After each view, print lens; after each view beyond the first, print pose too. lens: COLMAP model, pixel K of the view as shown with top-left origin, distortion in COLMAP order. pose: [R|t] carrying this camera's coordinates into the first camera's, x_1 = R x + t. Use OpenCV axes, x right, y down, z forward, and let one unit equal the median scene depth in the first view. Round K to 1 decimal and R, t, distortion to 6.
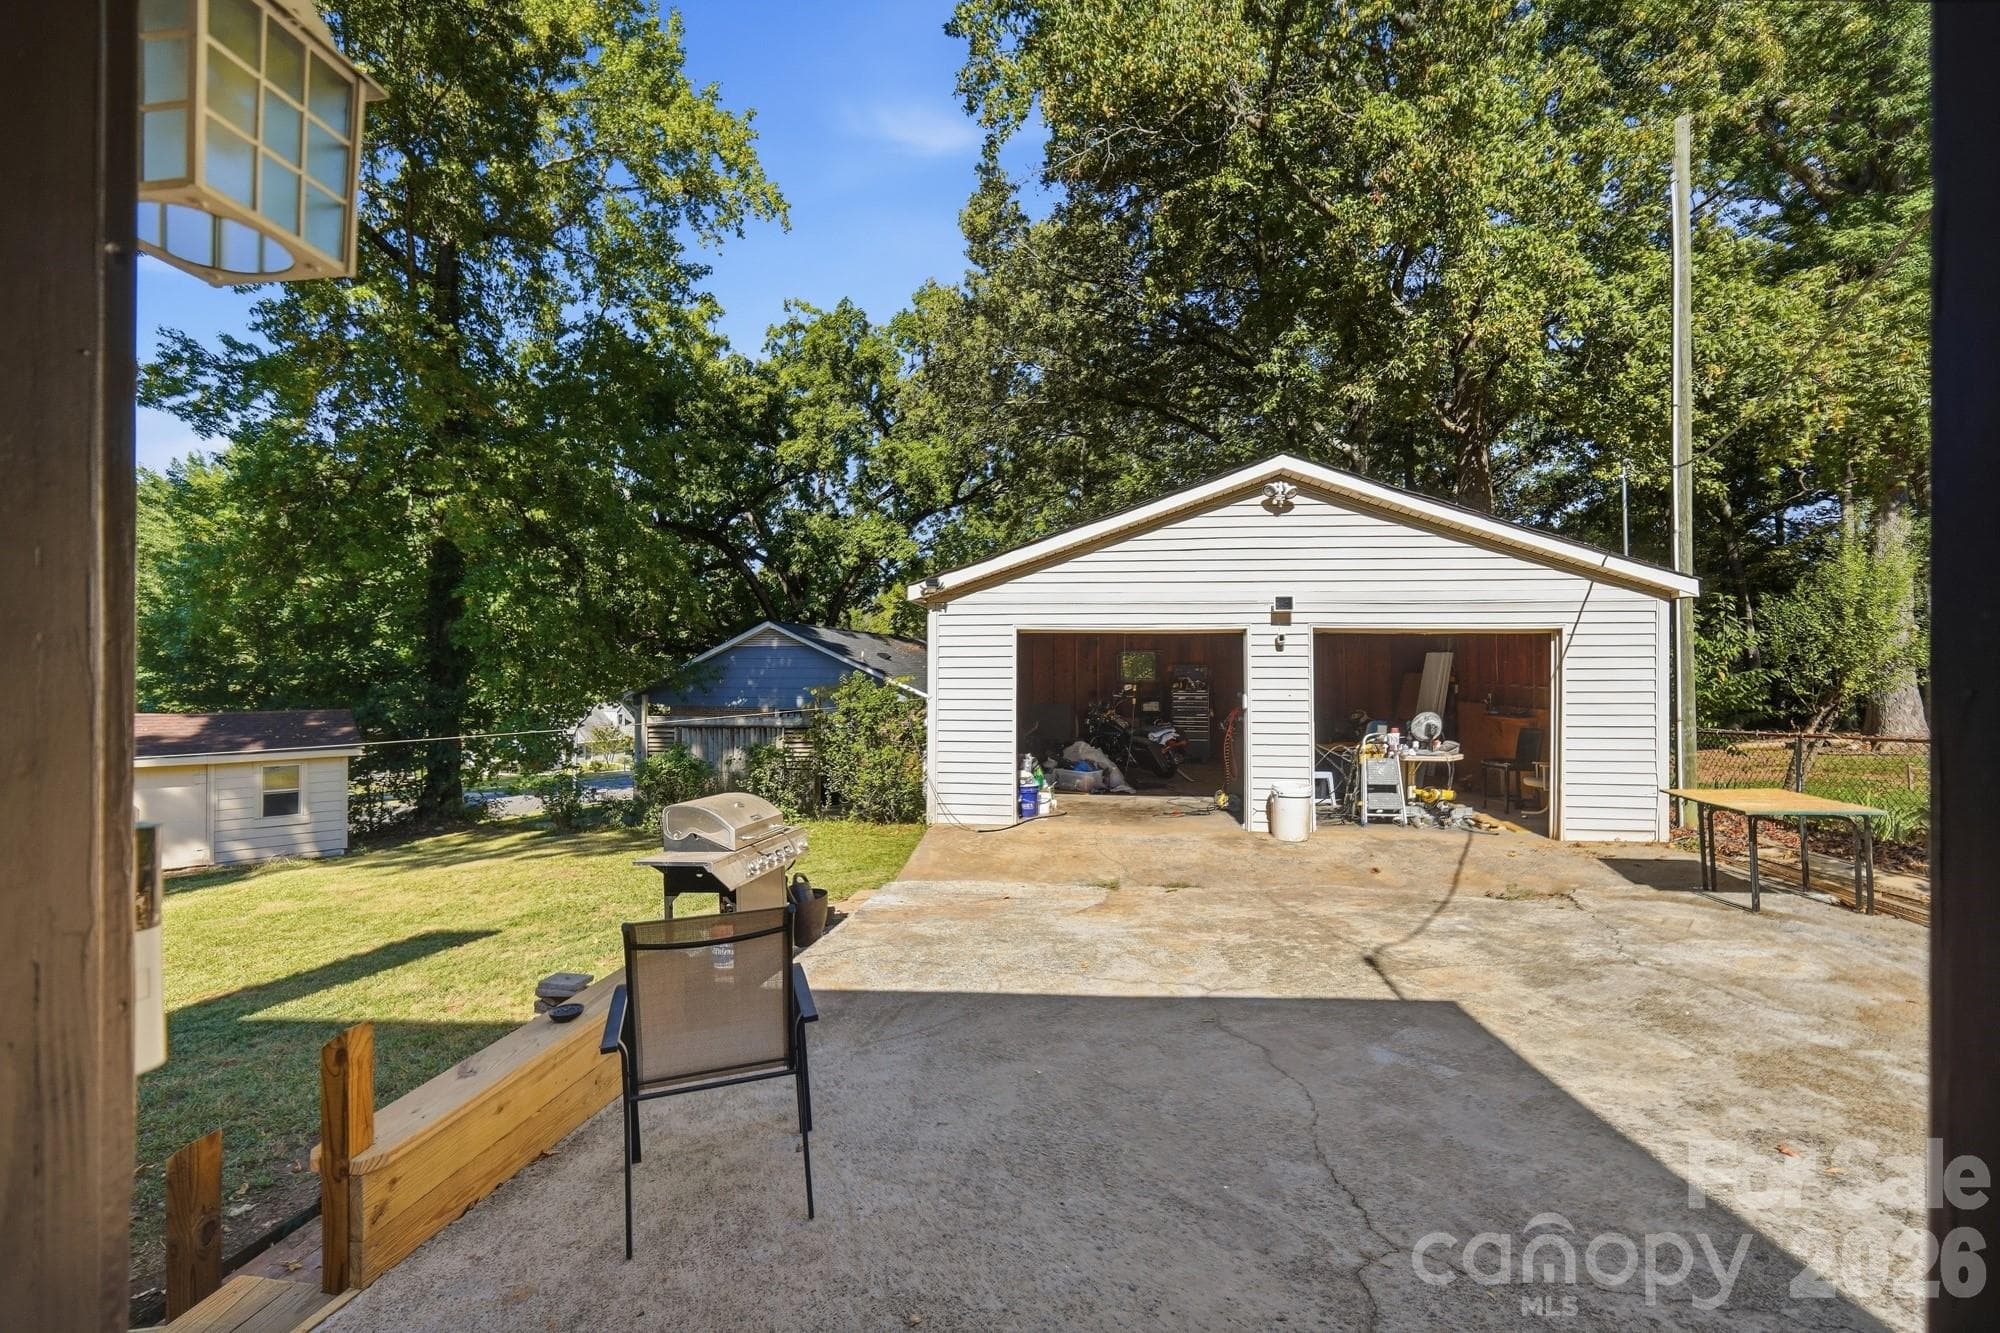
lens RADIAL K [[875.8, 0, 1000.0], [0, 875.8, 666.5], [0, 0, 1]] dist [-0.001004, 0.000729]
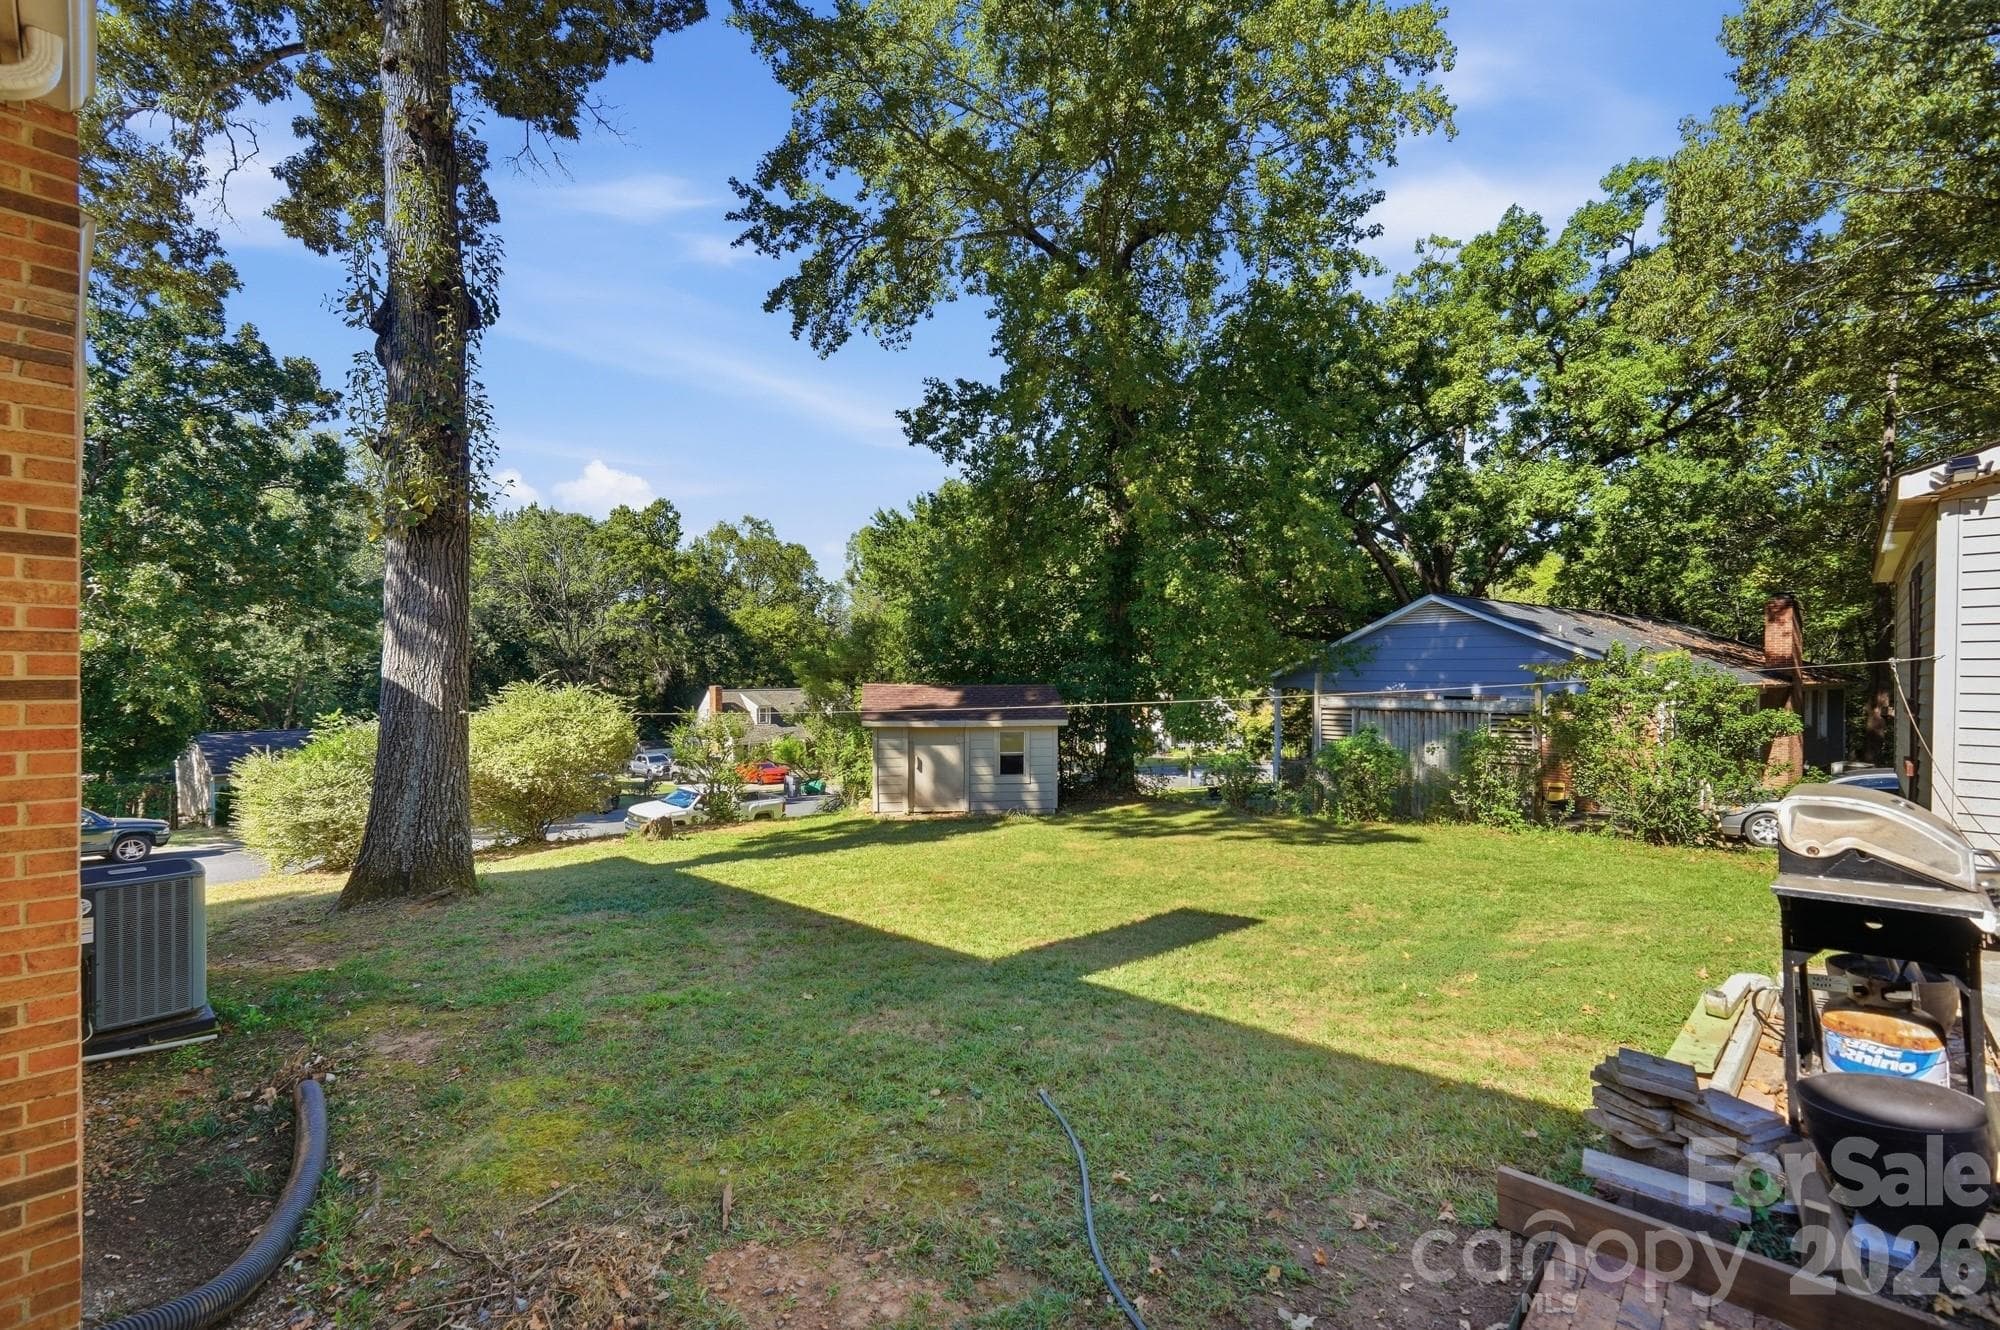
lens RADIAL K [[875.8, 0, 1000.0], [0, 875.8, 665.0], [0, 0, 1]] dist [-0.001004, 0.000729]
pose [[0.801866, -0.006158, -0.597472, -0.113947], [0.009680, 0.999950, 0.002686, 0.015989], [0.597425, -0.007938, 0.801885, 0.053905]]
